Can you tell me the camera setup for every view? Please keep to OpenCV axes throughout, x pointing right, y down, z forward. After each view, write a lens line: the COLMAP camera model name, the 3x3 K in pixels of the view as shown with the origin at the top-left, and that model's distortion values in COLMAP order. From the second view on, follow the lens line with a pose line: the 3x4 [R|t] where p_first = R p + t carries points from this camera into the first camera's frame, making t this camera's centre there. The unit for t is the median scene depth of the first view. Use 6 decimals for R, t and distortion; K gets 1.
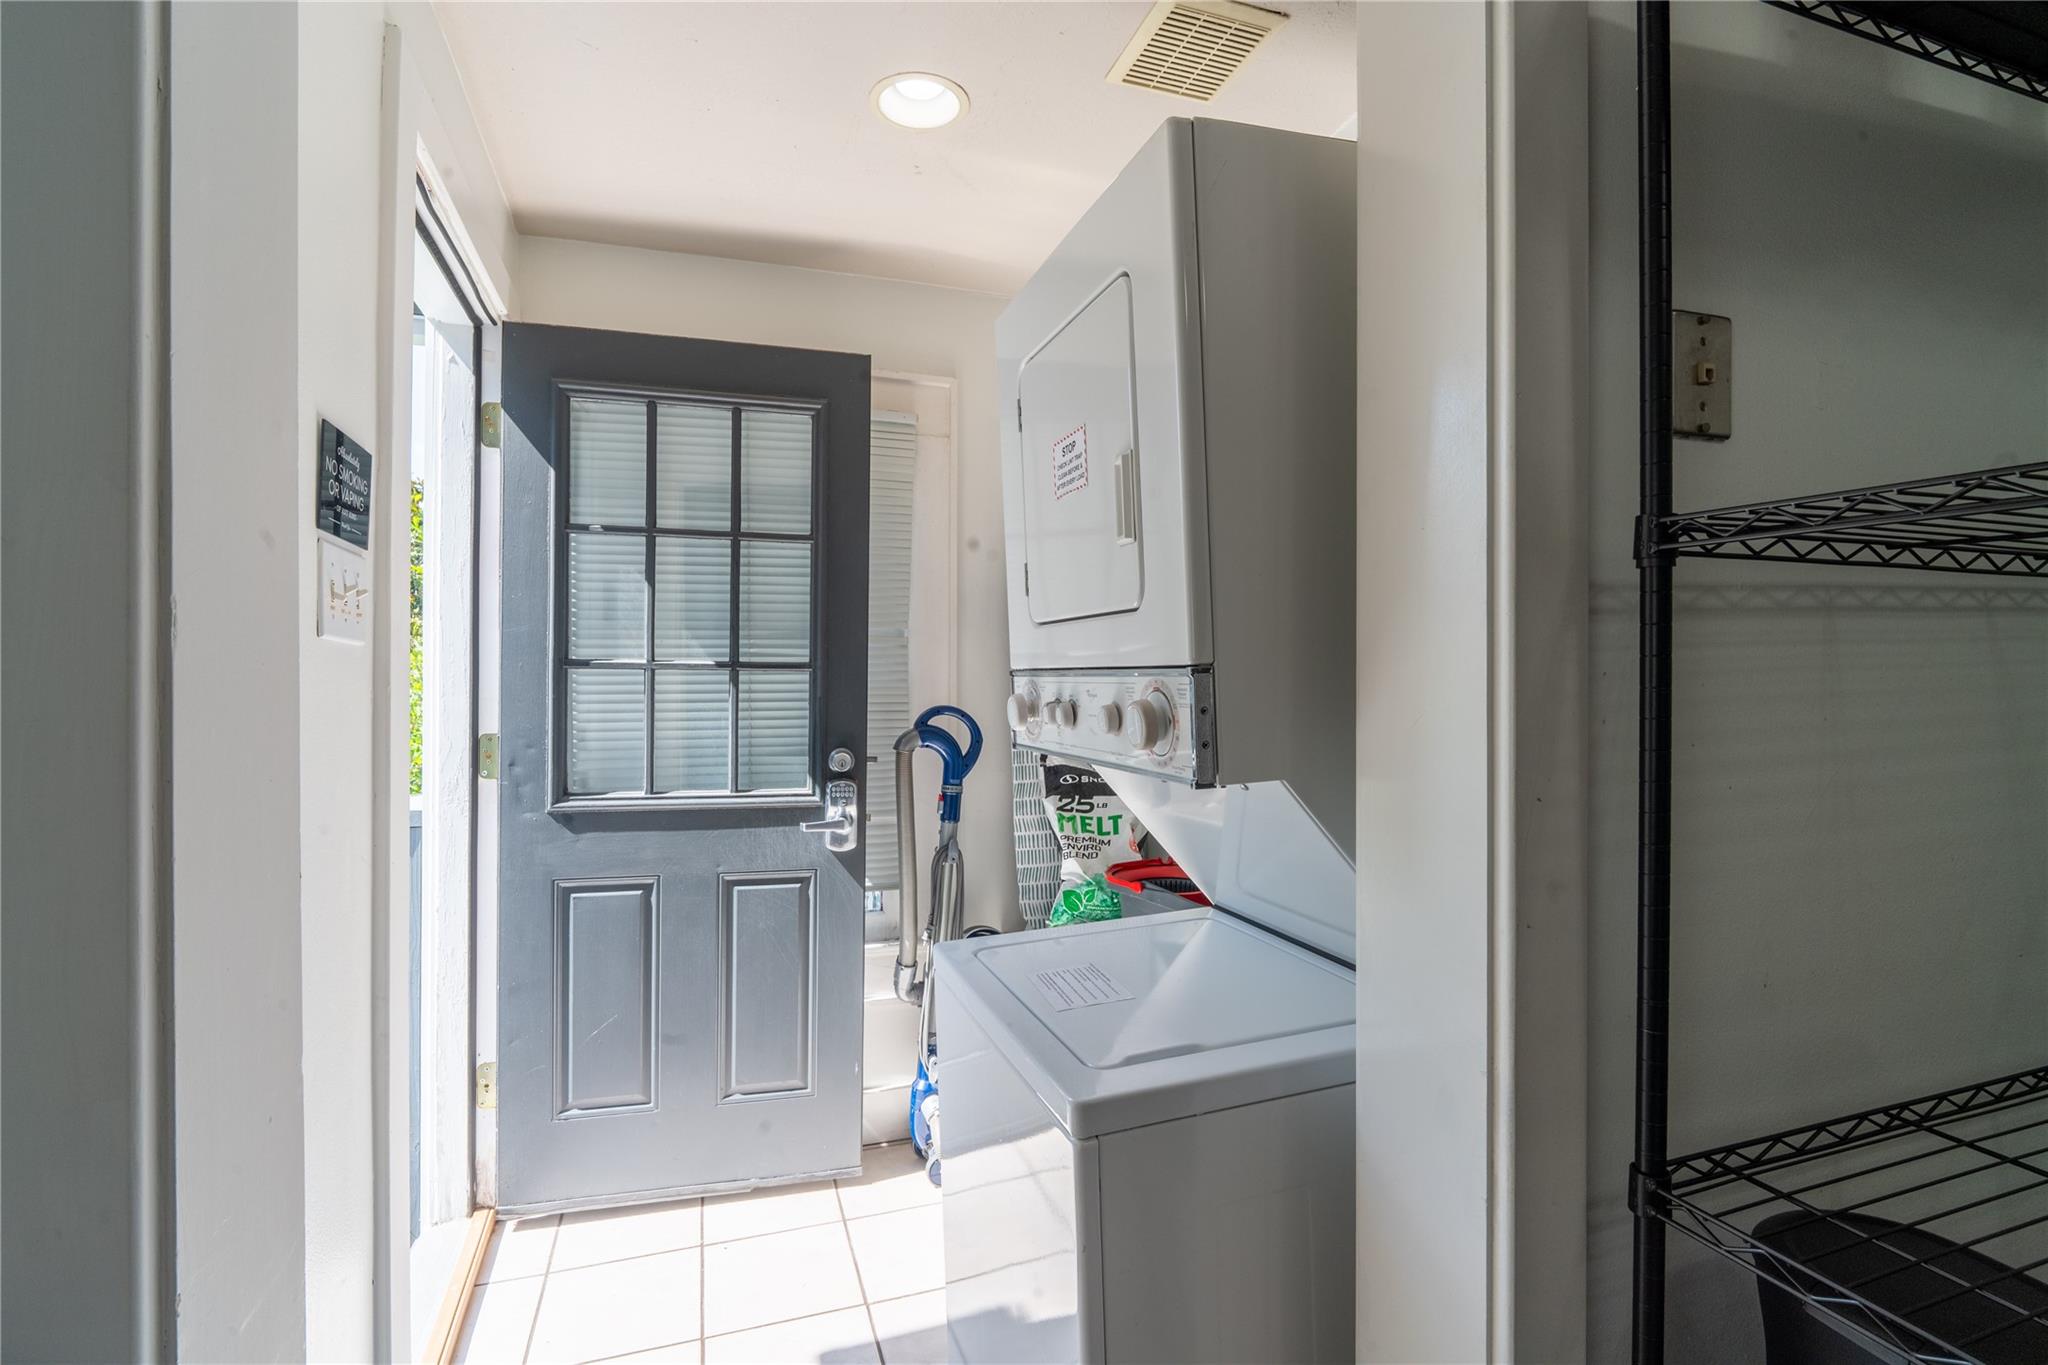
lens RADIAL K [[946.3, 0, 1015.9], [0, 946.3, 672.4], [0, 0, 1]] dist [-0.006170, -0.000395]
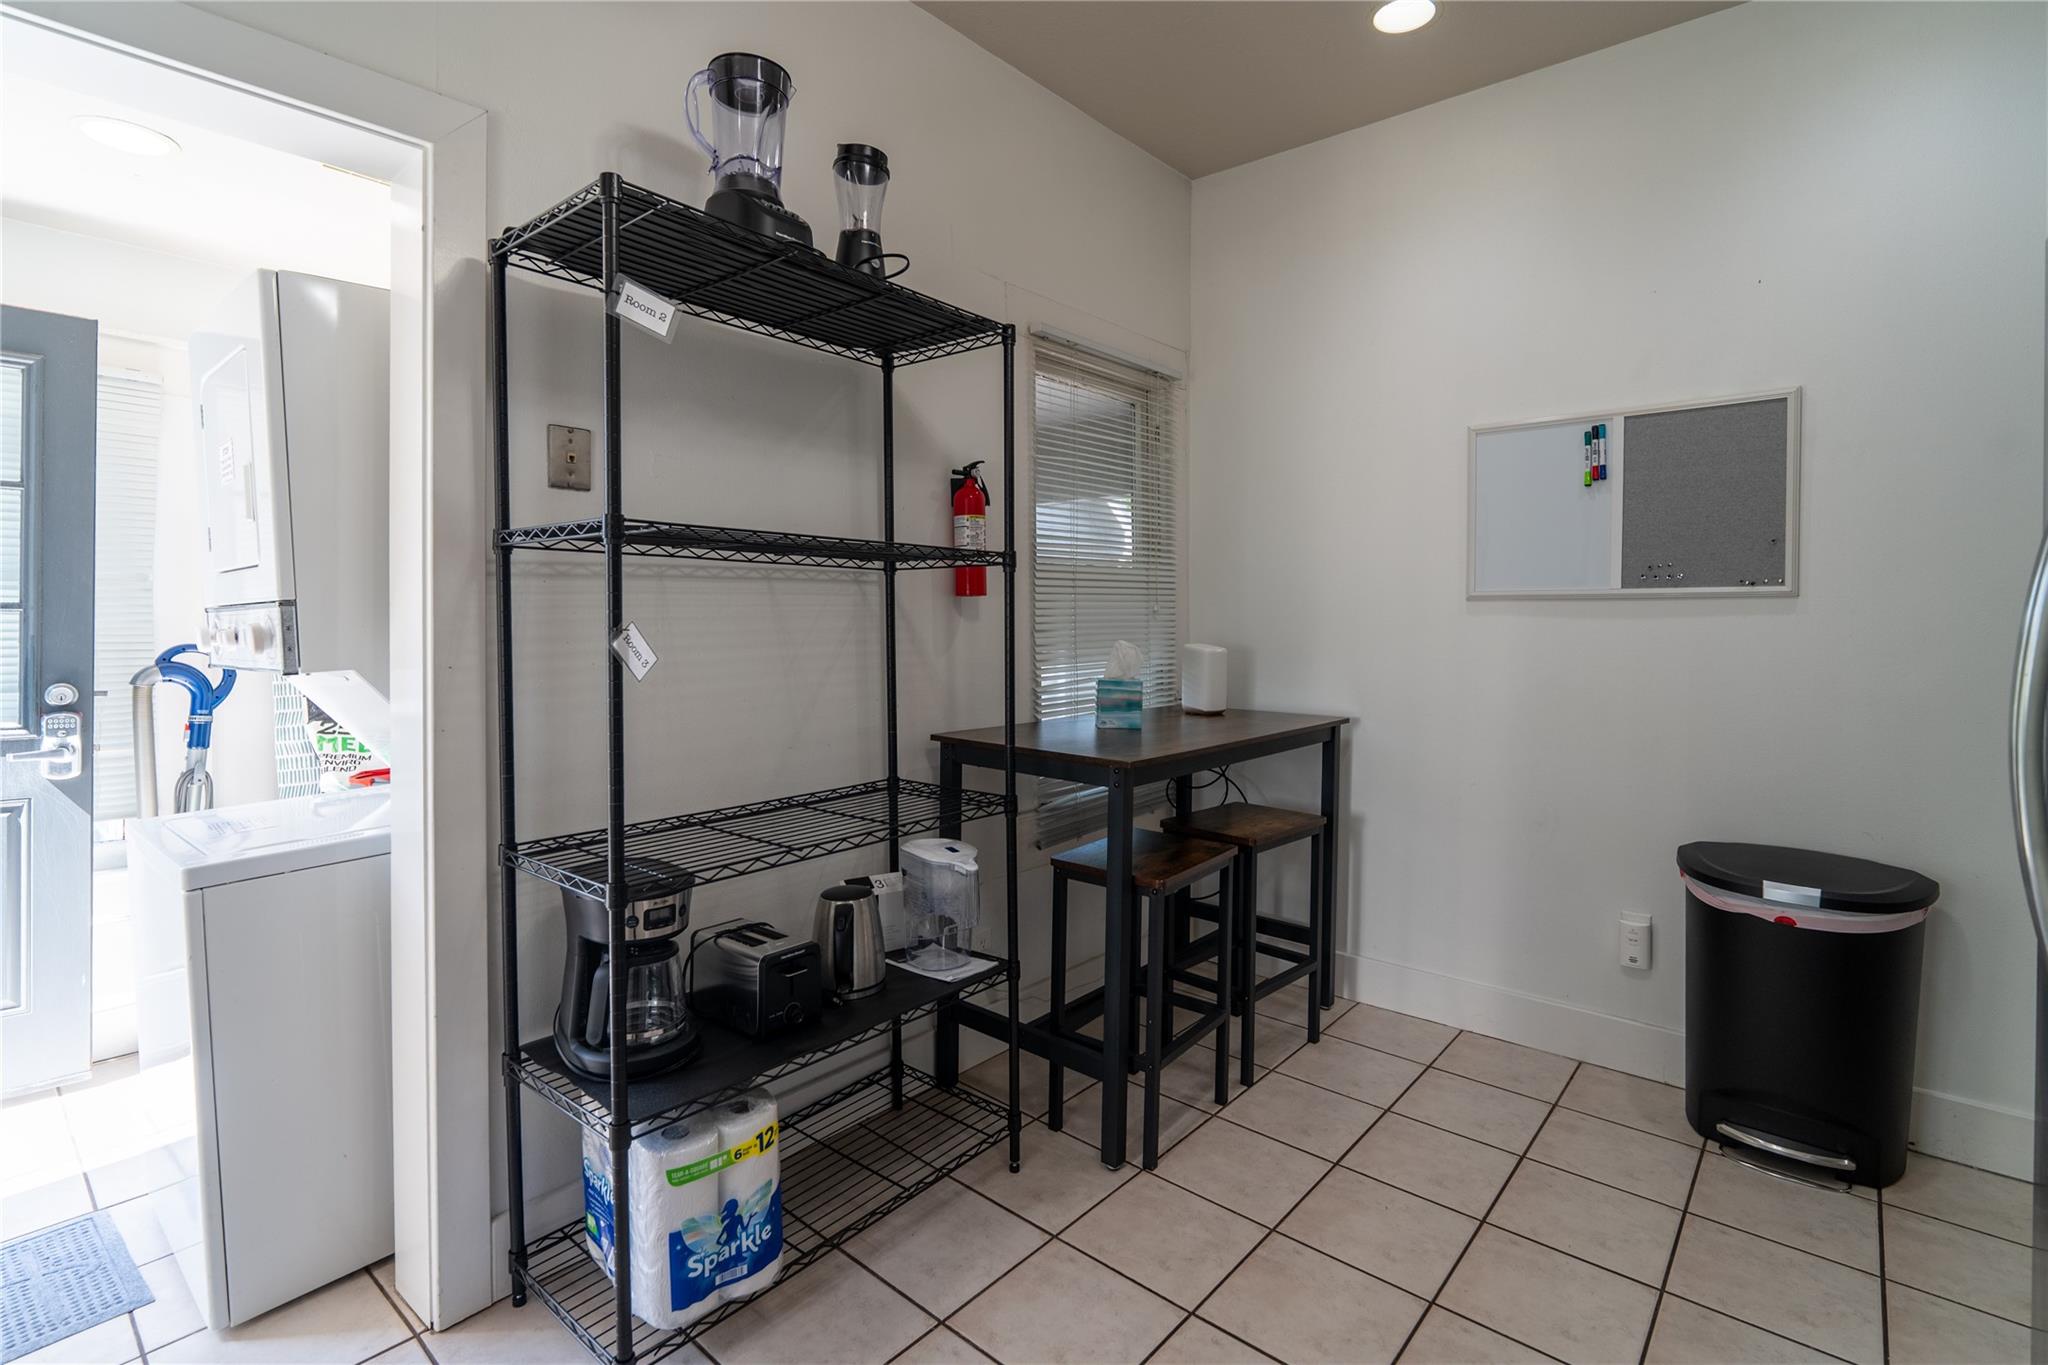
lens RADIAL K [[974.2, 0, 1047.6], [0, 974.2, 633.1], [0, 0, 1]] dist [-0.014698, 0.001010]
pose [[0.854234, -0.002594, 0.519882, 0.202682], [0.000473, 0.999991, 0.004212, 0.019090], [-0.519888, -0.003352, 0.854228, -0.504082]]
